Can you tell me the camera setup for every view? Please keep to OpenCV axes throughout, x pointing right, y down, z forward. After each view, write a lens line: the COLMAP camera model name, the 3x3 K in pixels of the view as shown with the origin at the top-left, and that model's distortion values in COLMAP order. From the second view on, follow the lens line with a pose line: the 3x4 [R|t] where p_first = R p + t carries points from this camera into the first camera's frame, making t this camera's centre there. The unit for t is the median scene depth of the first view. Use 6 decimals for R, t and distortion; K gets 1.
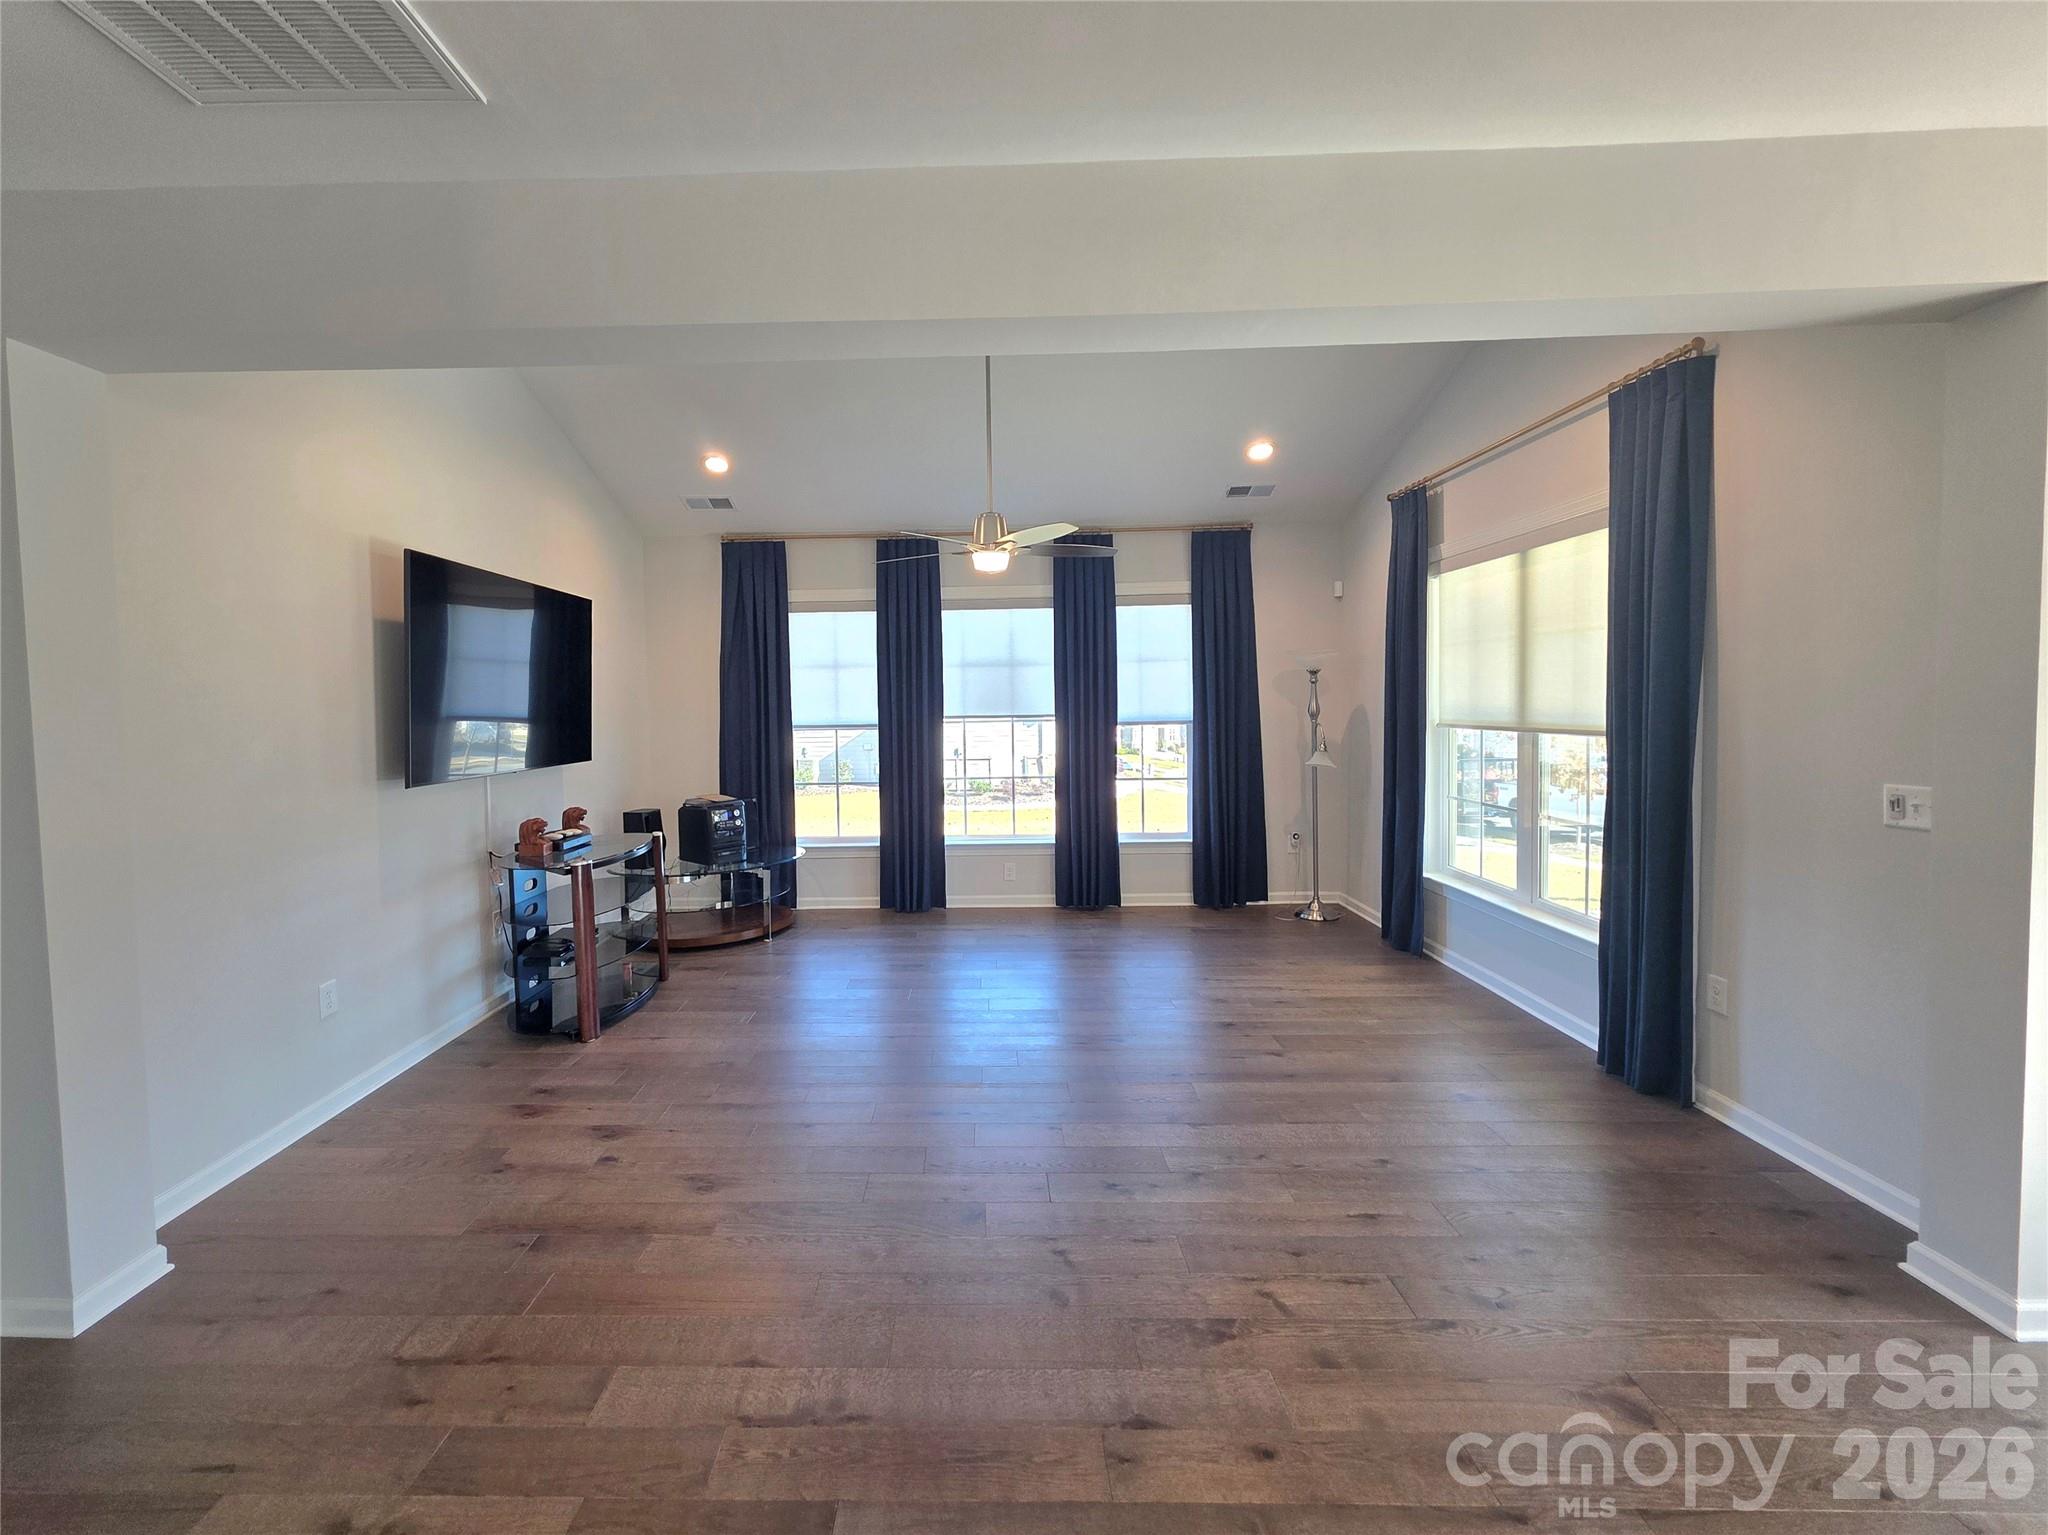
lens RADIAL K [[814.1, 0, 967.0], [0, 814.1, 732.4], [0, 0, 1]] dist [0.001934, 0.000223]
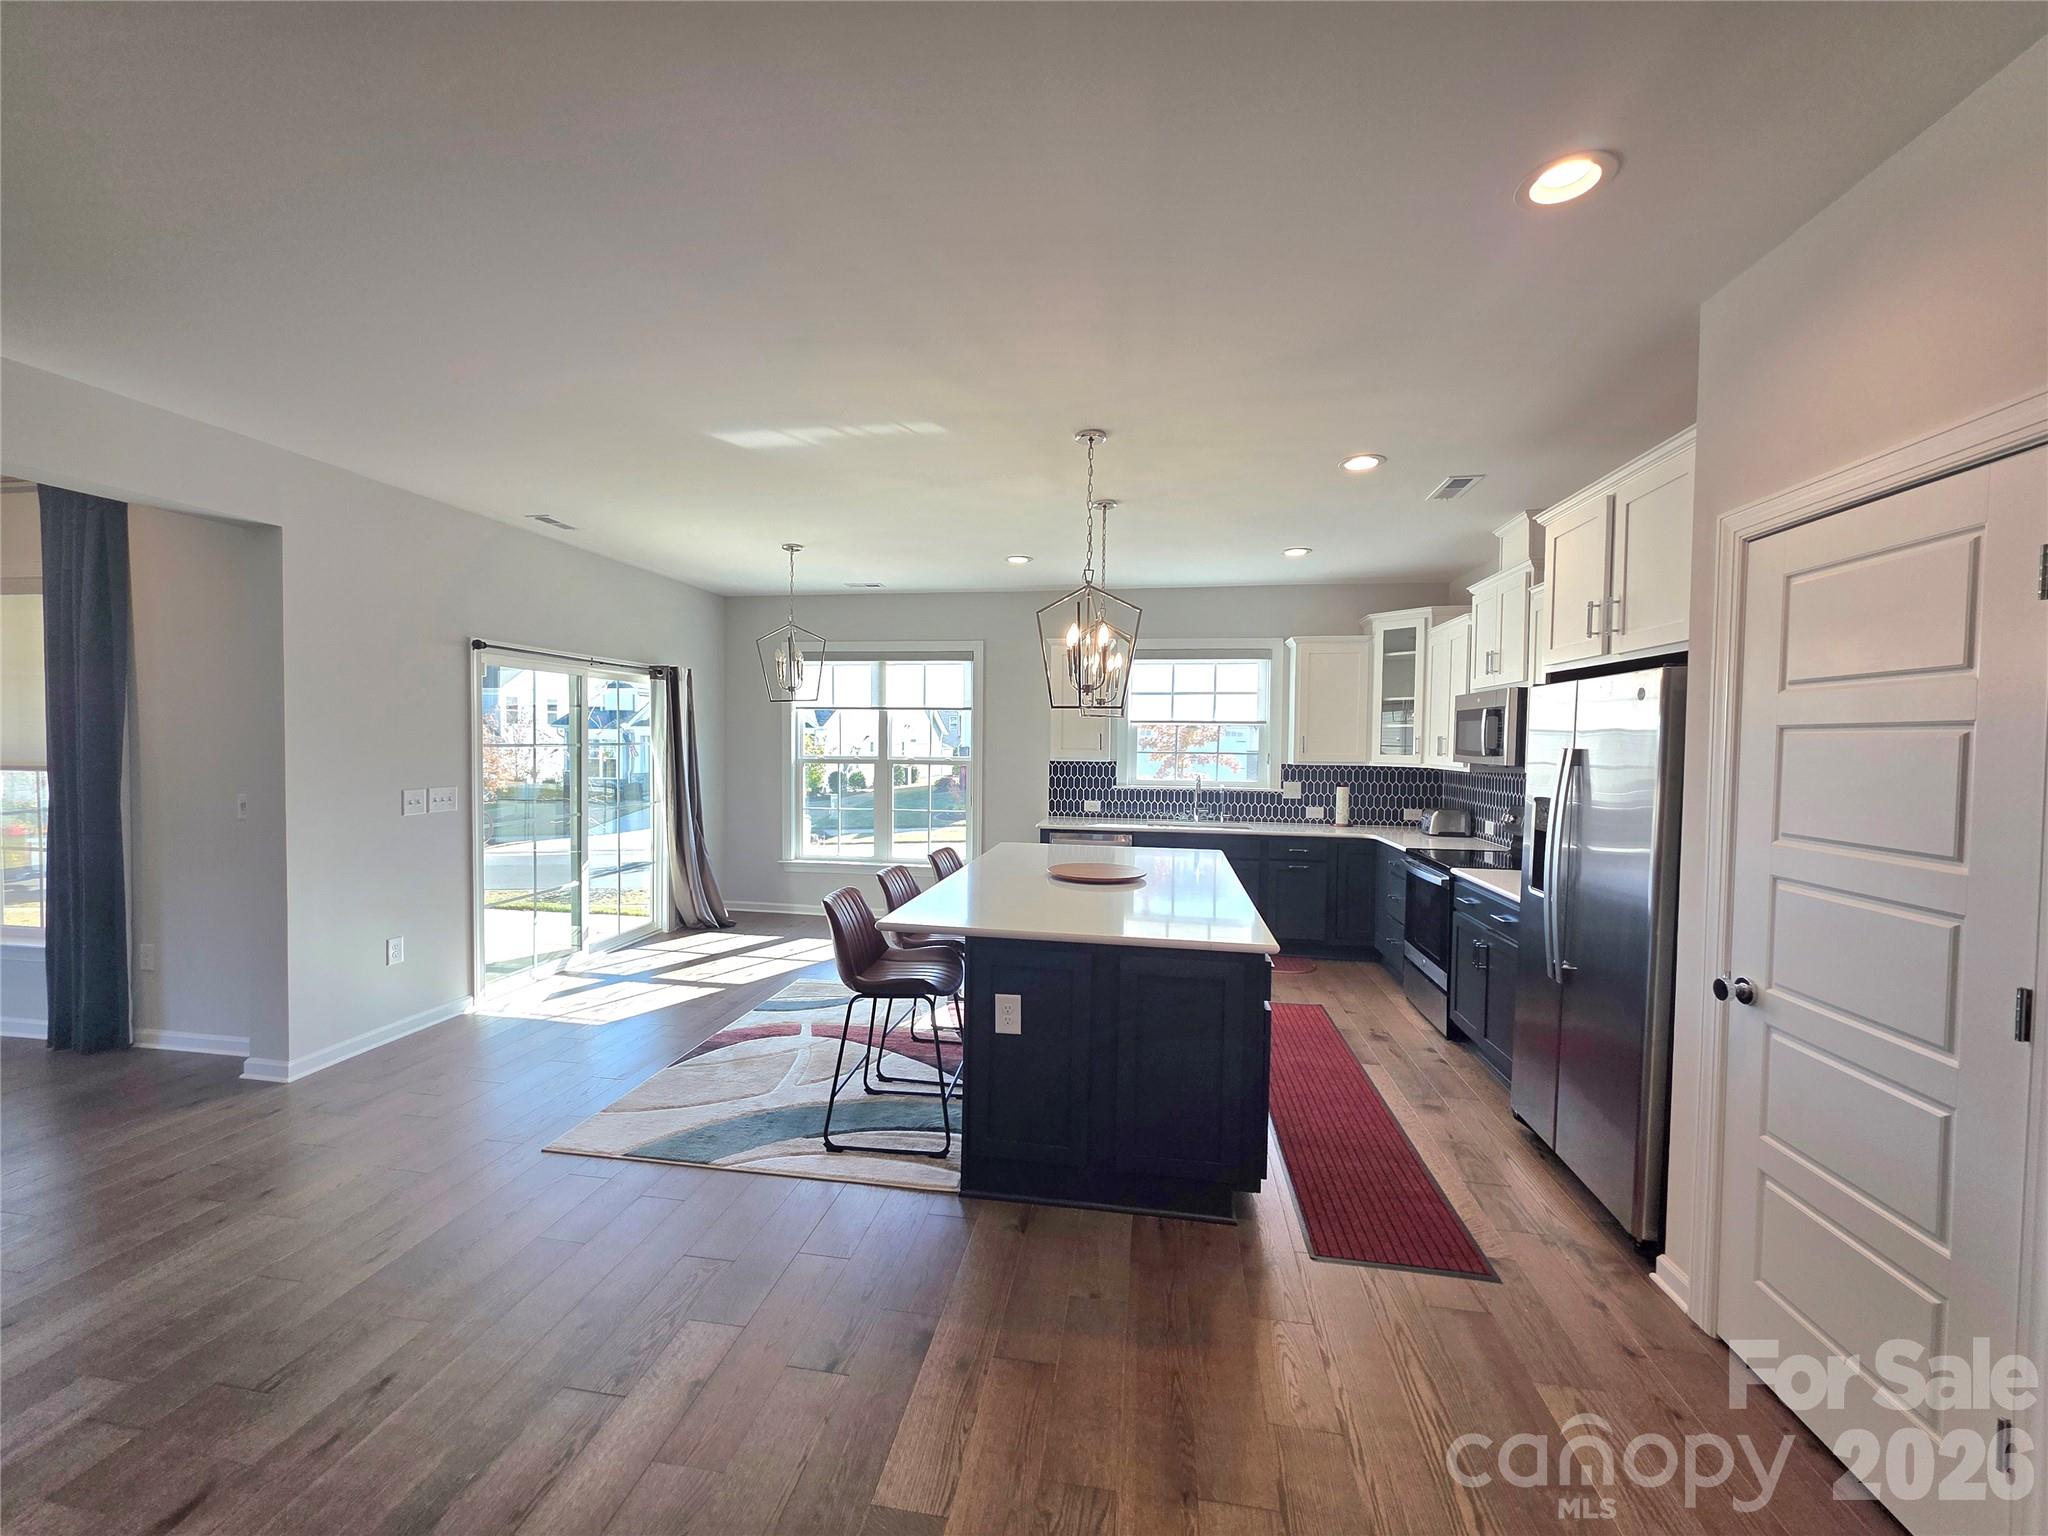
lens RADIAL K [[814.1, 0, 1022.1], [0, 814.1, 765.6], [0, 0, 1]] dist [0.001934, 0.000223]
pose [[0.135147, -0.012842, 0.990742, -0.146669], [0.024961, 0.999643, 0.009552, 0.015660], [-0.990511, 0.023439, 0.135419, -0.410584]]
